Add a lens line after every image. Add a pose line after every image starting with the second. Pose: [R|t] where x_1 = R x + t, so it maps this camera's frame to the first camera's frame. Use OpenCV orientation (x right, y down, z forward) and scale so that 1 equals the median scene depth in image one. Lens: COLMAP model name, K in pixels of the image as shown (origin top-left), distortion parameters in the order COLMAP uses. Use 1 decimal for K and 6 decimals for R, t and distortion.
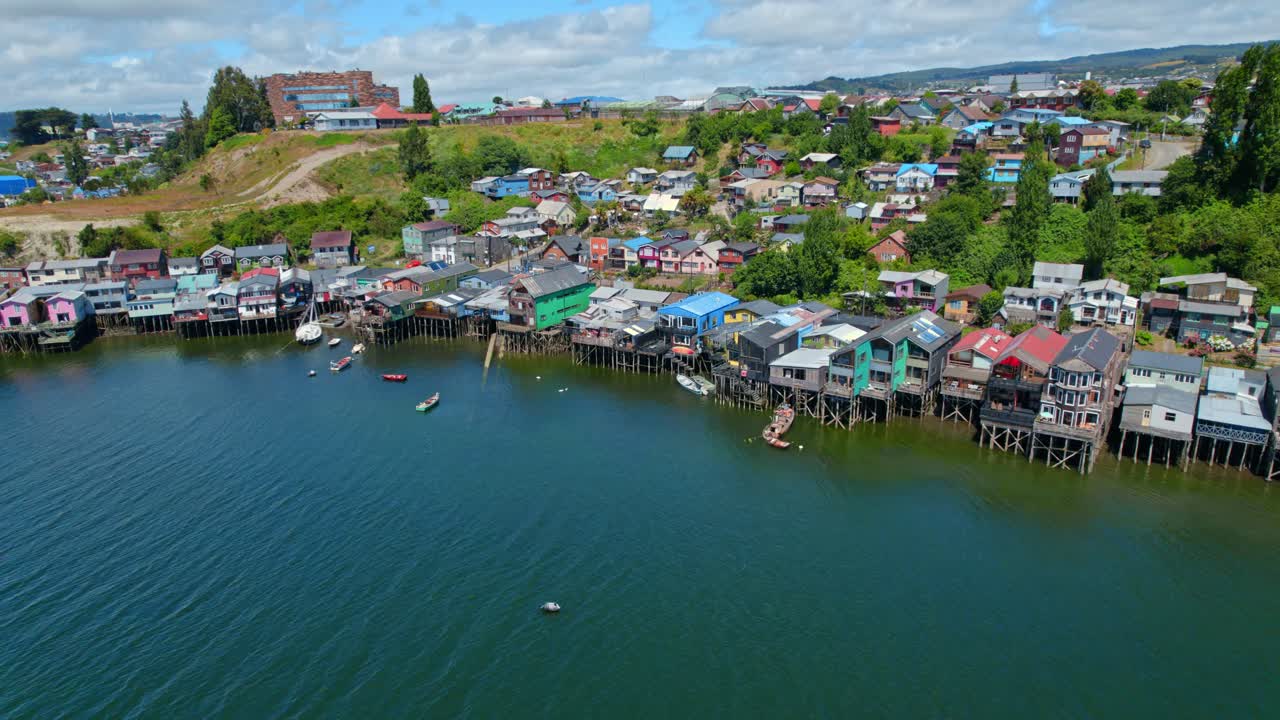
lens RADIAL K [[810.5, 0, 640.0], [0, 810.5, 360.0], [0, 0, 1]] dist [-0.081342, 0.072944]
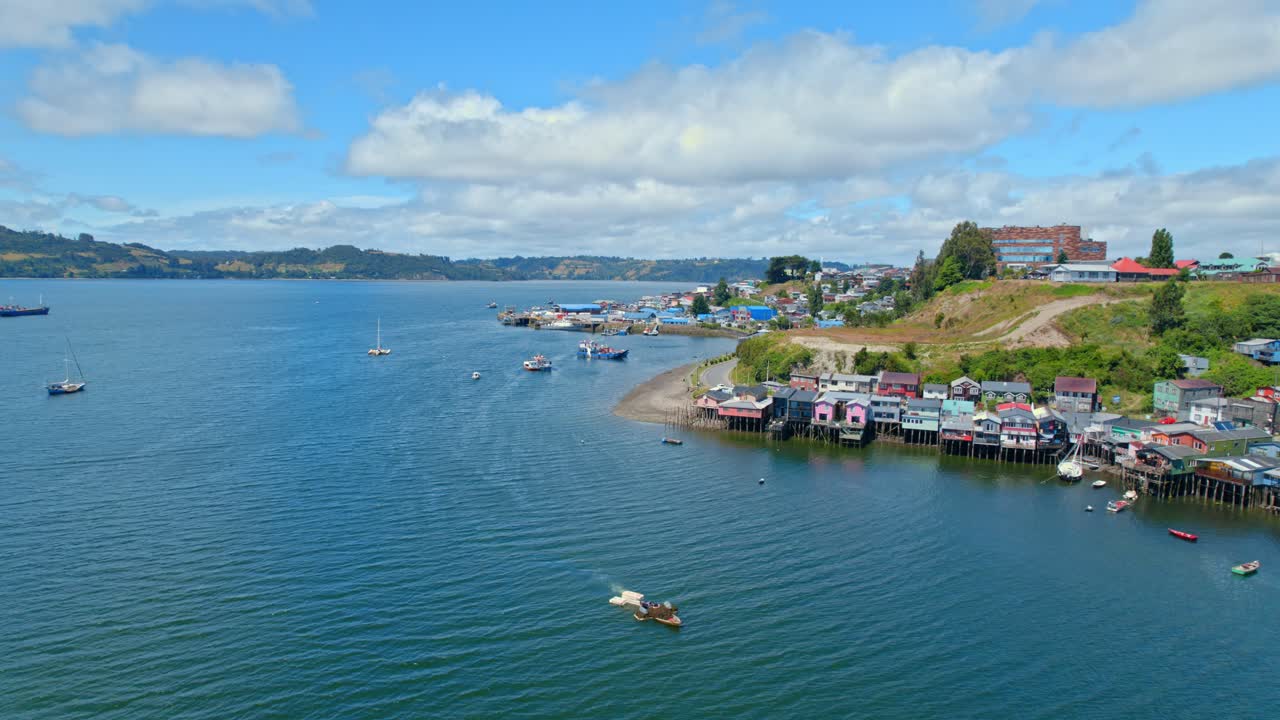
lens RADIAL K [[810.5, 0, 640.0], [0, 810.5, 360.0], [0, 0, 1]] dist [-0.081342, 0.072944]
pose [[0.724433, 0.096766, -0.682520, -0.098426], [-0.218757, 0.971193, -0.094496, 0.034727], [0.653715, 0.217762, 0.724732, -0.098661]]
